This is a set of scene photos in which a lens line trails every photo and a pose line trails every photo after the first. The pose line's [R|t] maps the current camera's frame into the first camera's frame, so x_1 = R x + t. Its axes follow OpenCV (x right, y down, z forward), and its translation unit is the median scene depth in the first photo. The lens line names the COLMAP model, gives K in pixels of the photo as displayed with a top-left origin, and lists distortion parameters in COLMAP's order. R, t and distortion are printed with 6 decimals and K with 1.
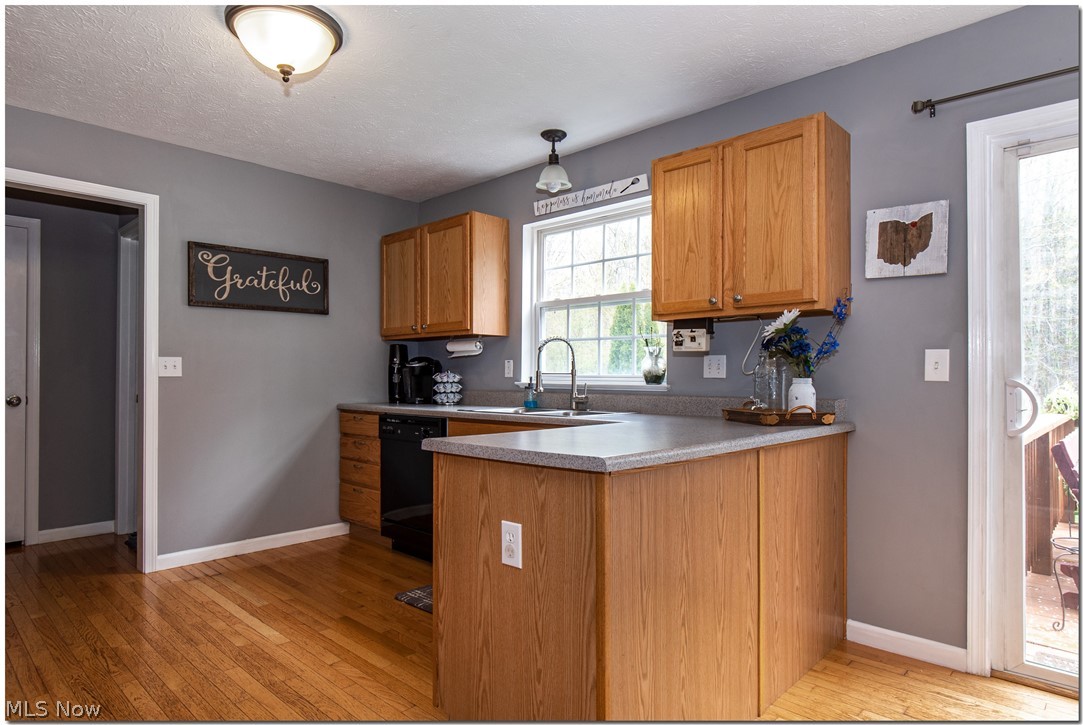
lens RADIAL K [[628.6, 0, 541.3], [0, 628.6, 373.1], [0, 0, 1]] dist [0.001076, -0.000444]
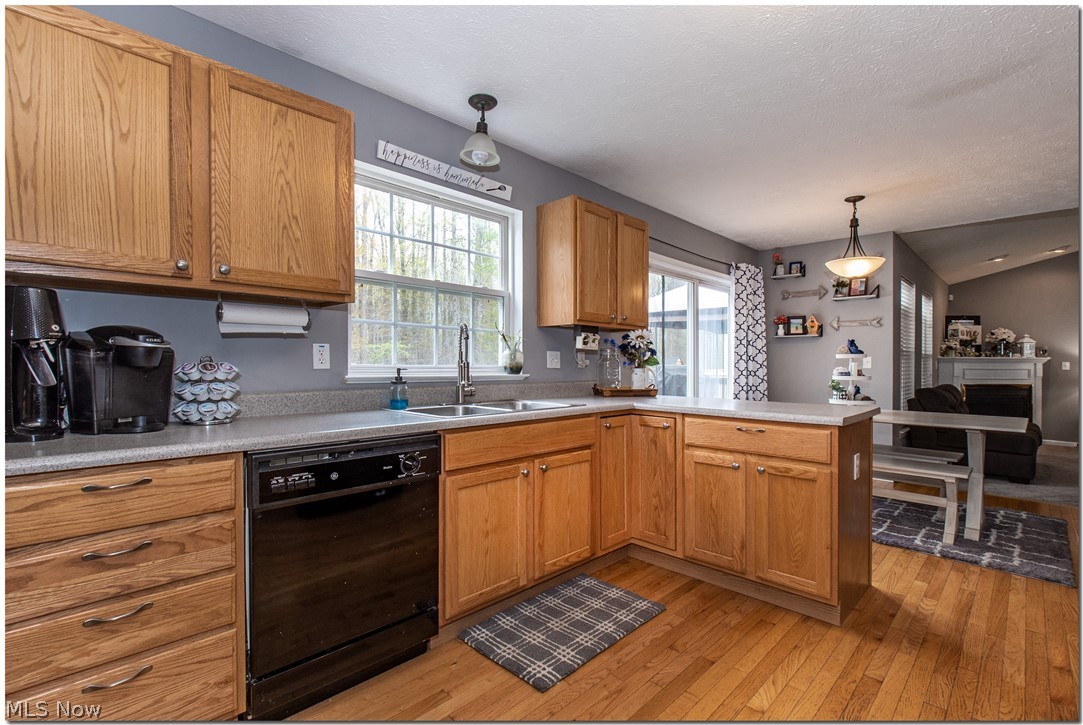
lens RADIAL K [[492.1, 0, 541.3], [0, 492.1, 364.7], [0, 0, 1]] dist [0.001603, -0.001570]
pose [[0.009581, -0.002723, 0.999950, -0.636762], [-0.010469, 0.999941, 0.002823, -0.002466], [-0.999899, -0.010495, 0.009552, 0.834540]]
